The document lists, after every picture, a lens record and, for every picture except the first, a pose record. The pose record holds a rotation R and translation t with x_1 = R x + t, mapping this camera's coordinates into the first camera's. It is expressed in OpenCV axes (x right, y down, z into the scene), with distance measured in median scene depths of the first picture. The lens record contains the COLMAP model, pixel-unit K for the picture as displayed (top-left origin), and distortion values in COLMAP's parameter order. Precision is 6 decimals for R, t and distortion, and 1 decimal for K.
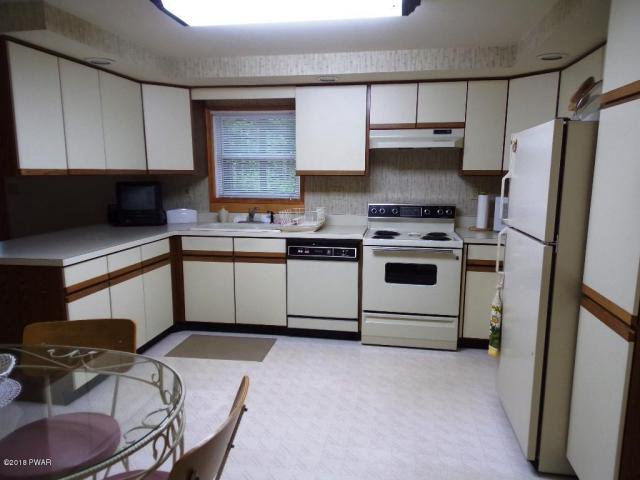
lens RADIAL K [[441.3, 0, 320.0], [0, 441.3, 240.0], [0, 0, 1]] dist [0.006872, 0.000394]
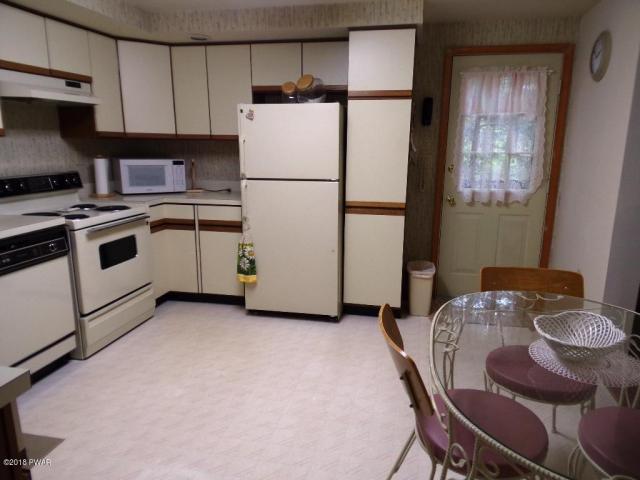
lens RADIAL K [[463.4, 0, 320.0], [0, 463.4, 240.0], [0, 0, 1]] dist [-0.004227, -0.002760]
pose [[0.030925, -0.208681, 0.977495, -0.644558], [0.147485, 0.968210, 0.202033, -0.067518], [-0.988581, 0.137917, 0.060719, 0.530532]]
